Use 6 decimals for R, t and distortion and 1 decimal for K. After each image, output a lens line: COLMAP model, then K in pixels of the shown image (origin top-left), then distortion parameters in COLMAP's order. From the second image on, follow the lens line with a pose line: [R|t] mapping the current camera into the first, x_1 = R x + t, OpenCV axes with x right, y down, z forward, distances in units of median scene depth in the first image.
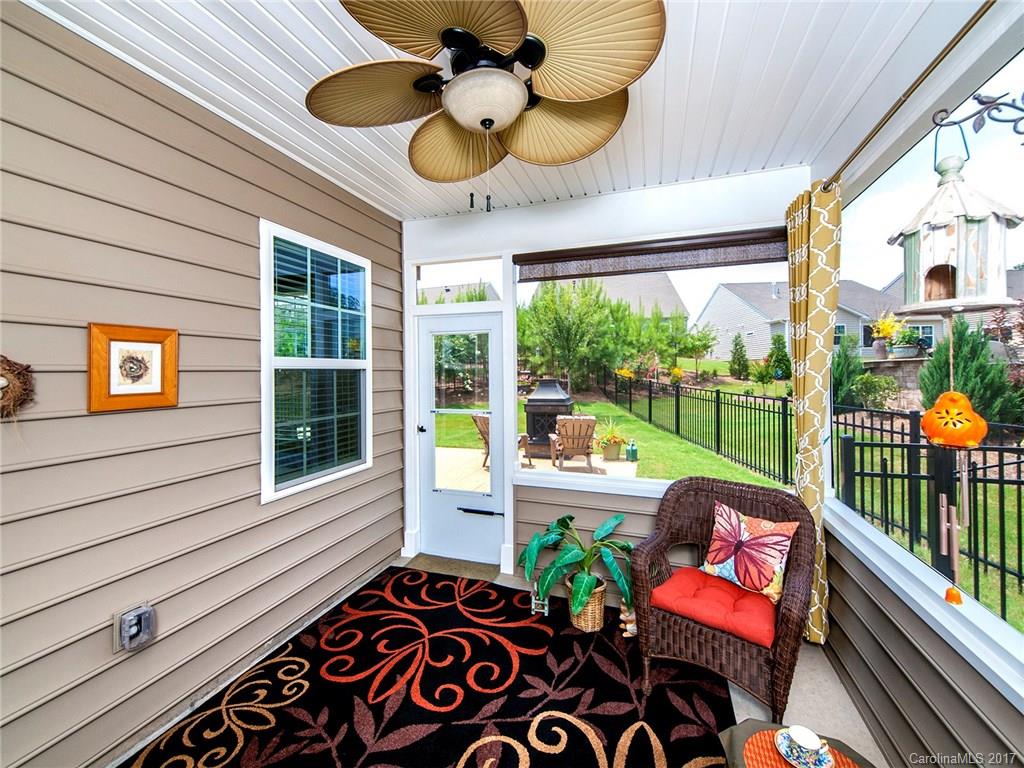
lens RADIAL K [[432.1, 0, 510.4], [0, 432.1, 376.3], [0, 0, 1]] dist [0.013581, -0.006424]
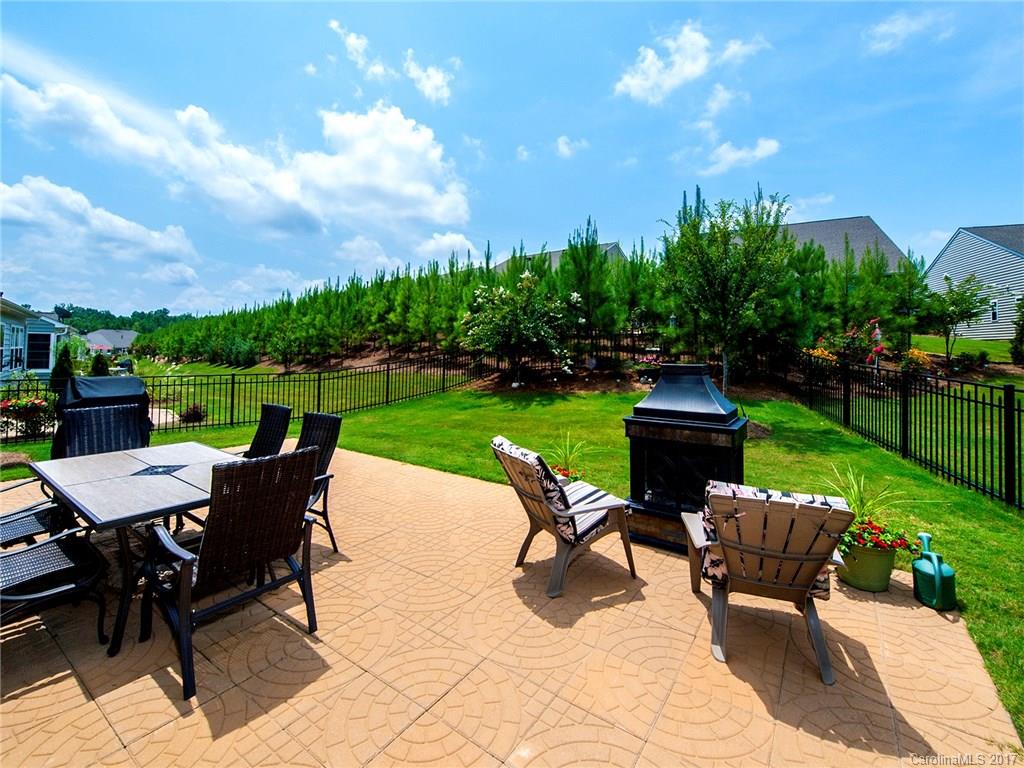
lens RADIAL K [[432.1, 0, 515.5], [0, 432.1, 341.9], [0, 0, 1]] dist [0.013581, -0.006424]
pose [[0.956147, 0.014550, -0.292526, 0.026994], [-0.022391, 0.999474, -0.023473, -0.001288], [0.292030, 0.028994, 0.955970, 0.275834]]
